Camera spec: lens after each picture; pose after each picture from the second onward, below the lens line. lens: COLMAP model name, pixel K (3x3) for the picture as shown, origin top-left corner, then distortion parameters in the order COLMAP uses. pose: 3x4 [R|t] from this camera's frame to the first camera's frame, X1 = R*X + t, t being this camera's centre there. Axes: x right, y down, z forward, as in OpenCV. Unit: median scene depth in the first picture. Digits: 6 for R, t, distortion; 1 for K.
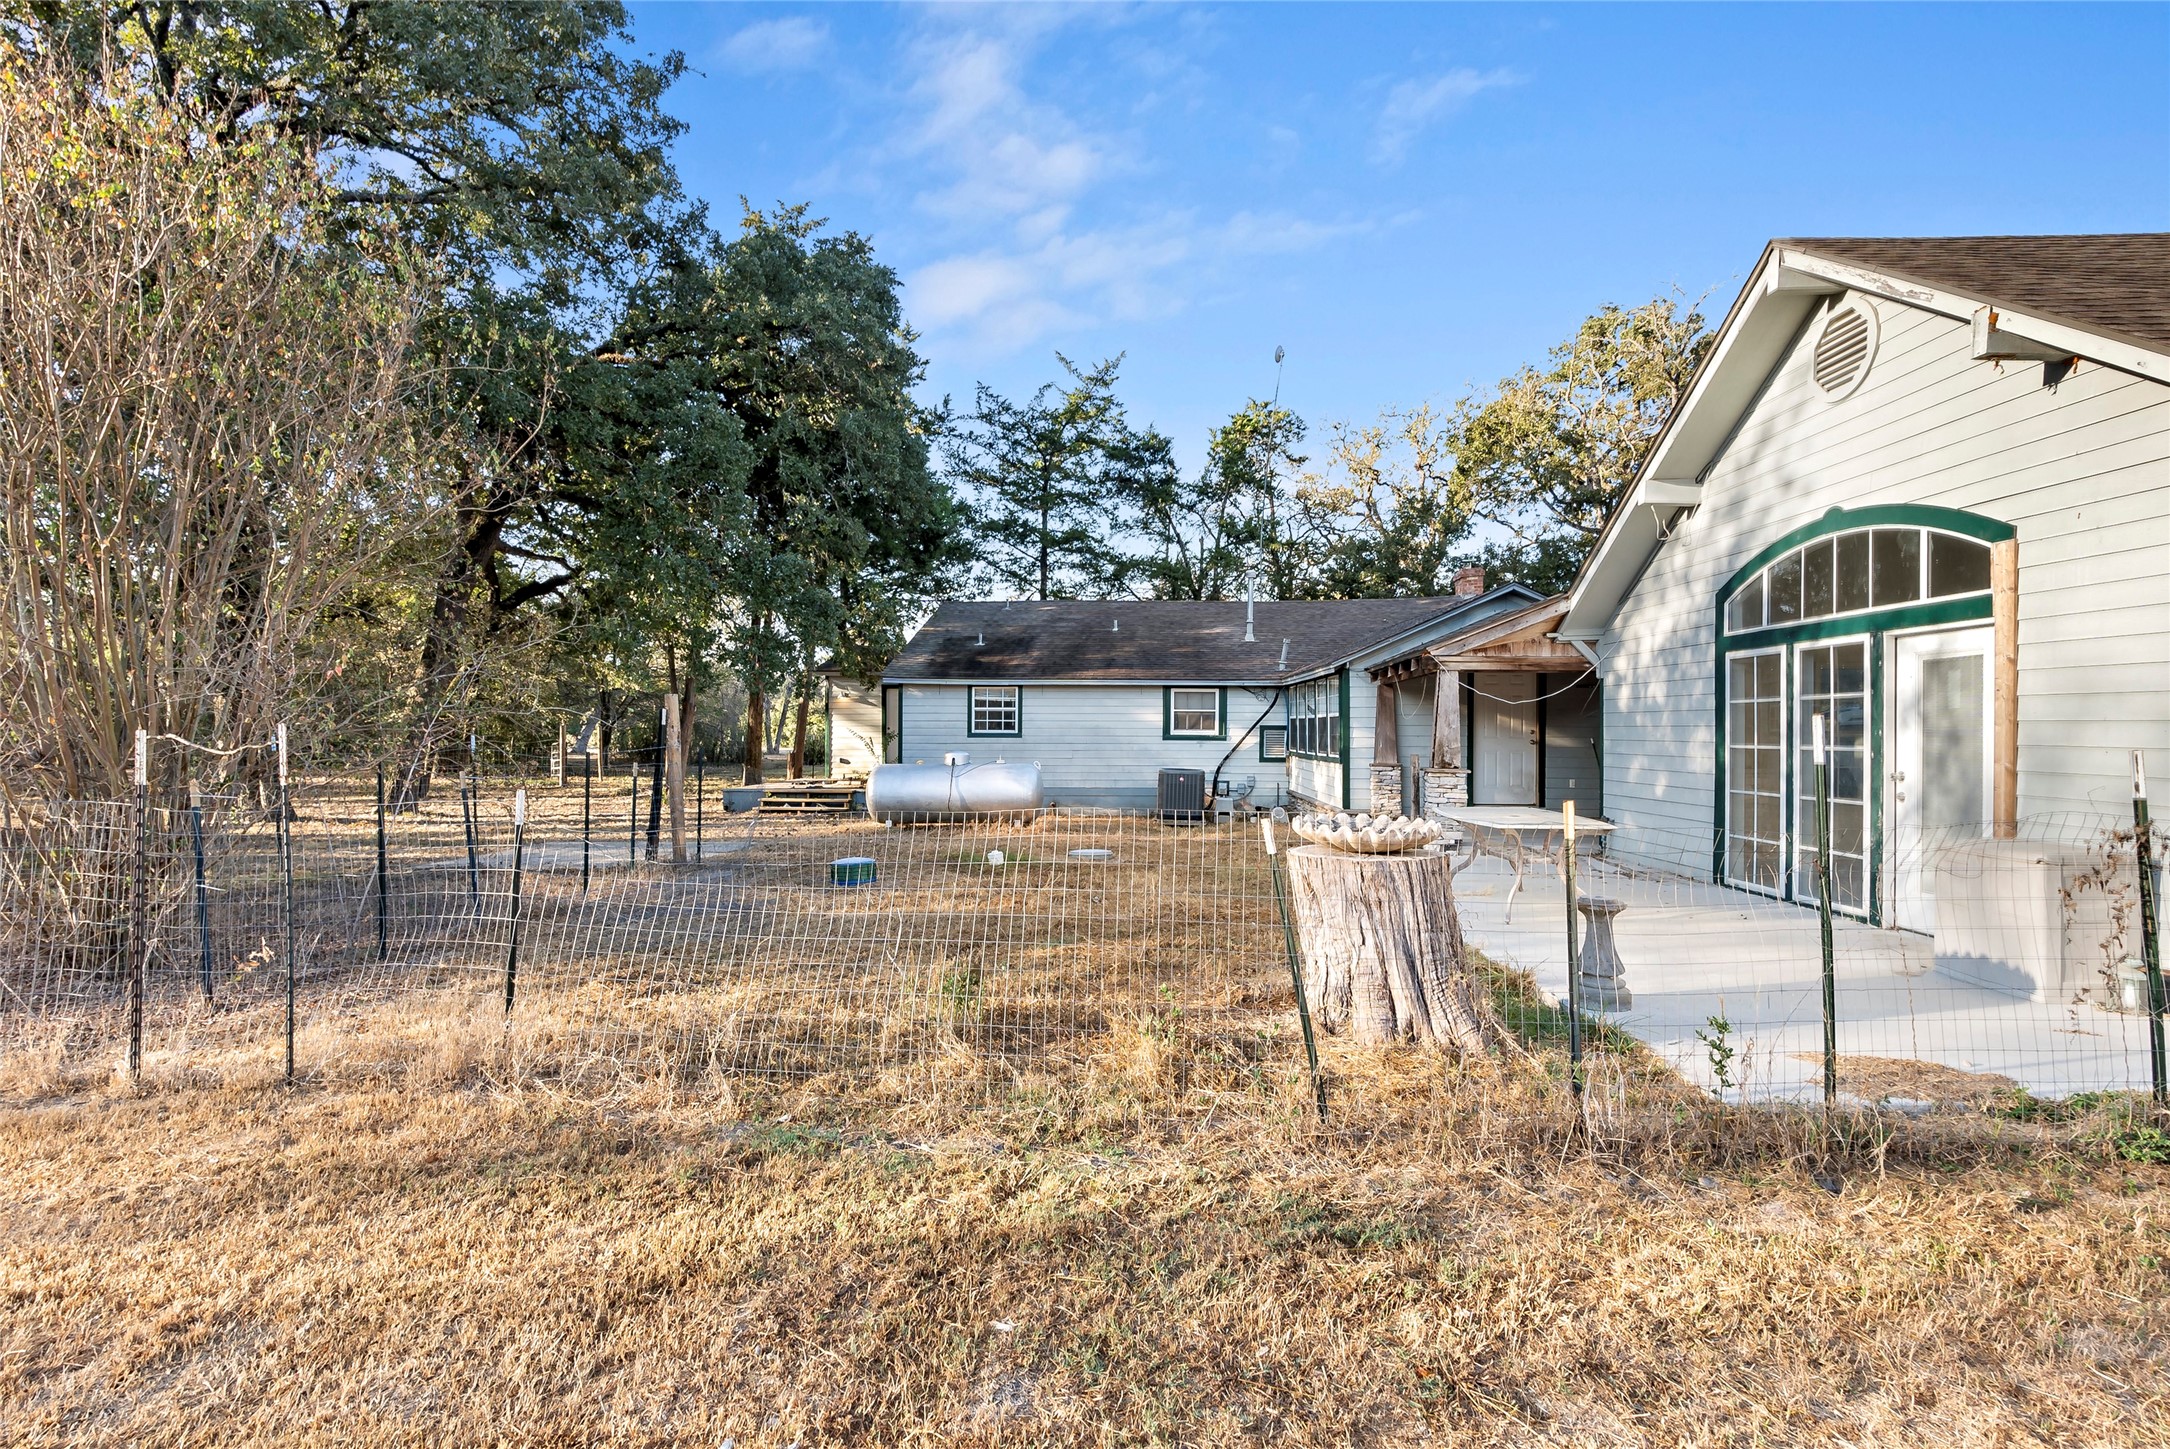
lens RADIAL K [[1016.1, 0, 1083.1], [0, 1016.1, 732.2], [0, 0, 1]] dist [0.001157, 0.000129]
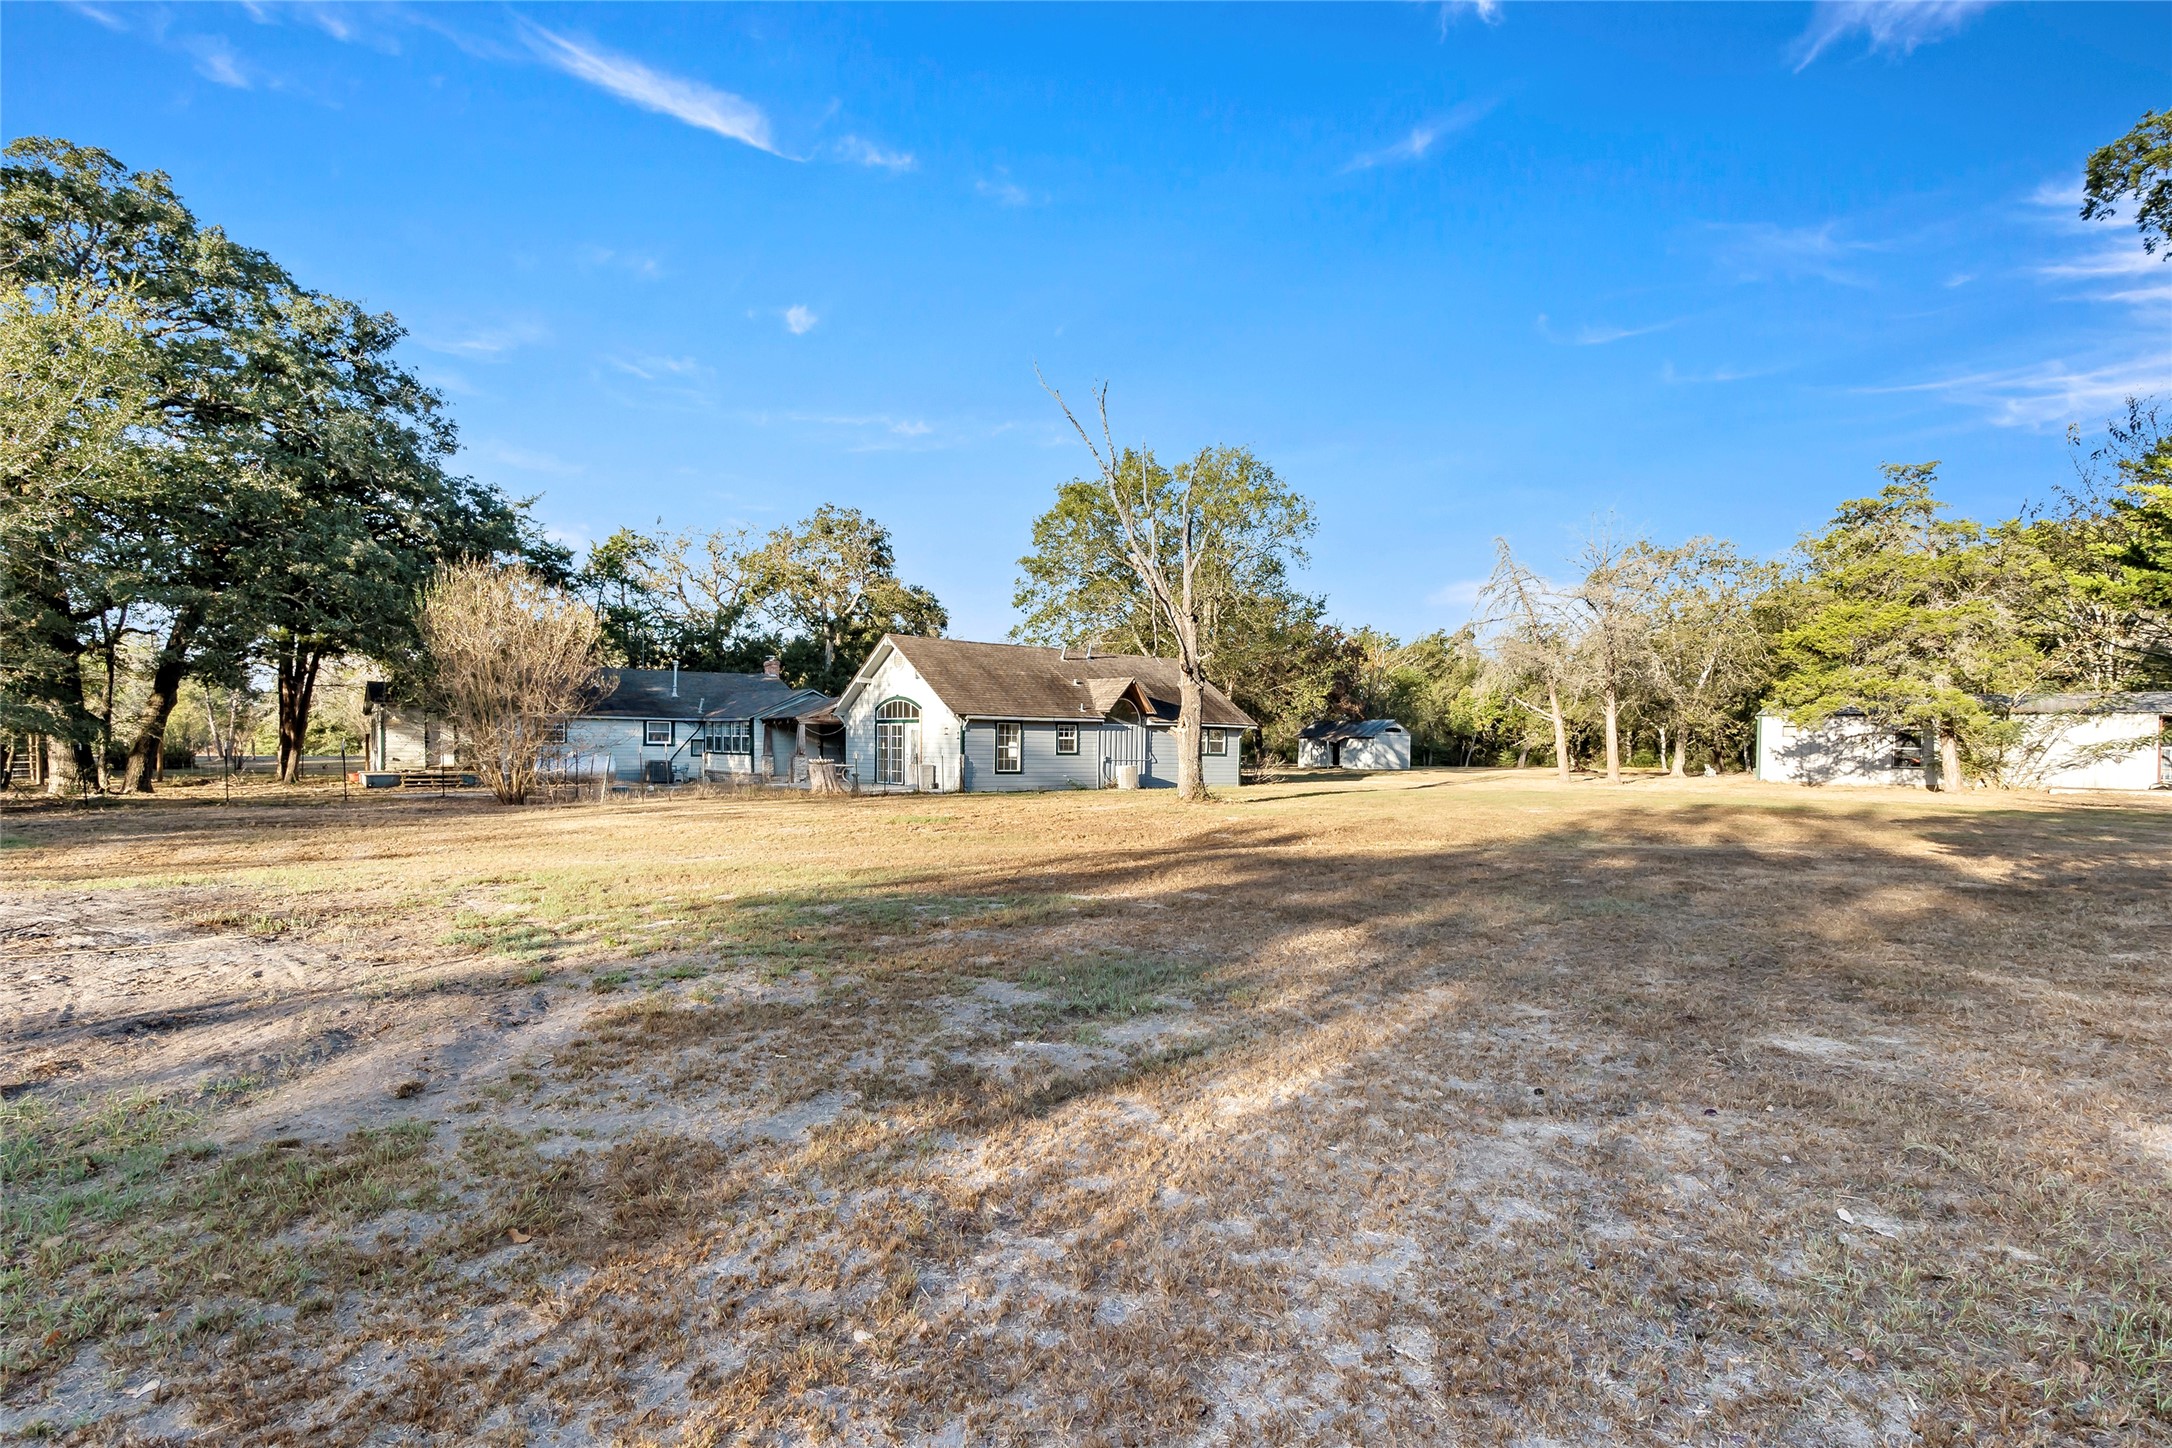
lens RADIAL K [[1017.0, 0, 1084.9], [0, 1017.0, 731.0], [0, 0, 1]] dist [0.001157, 0.000129]
pose [[0.732142, 0.007051, 0.681116, -0.678267], [-0.004000, 0.999974, -0.006052, -0.014403], [-0.681141, 0.001706, 0.732151, -1.130545]]
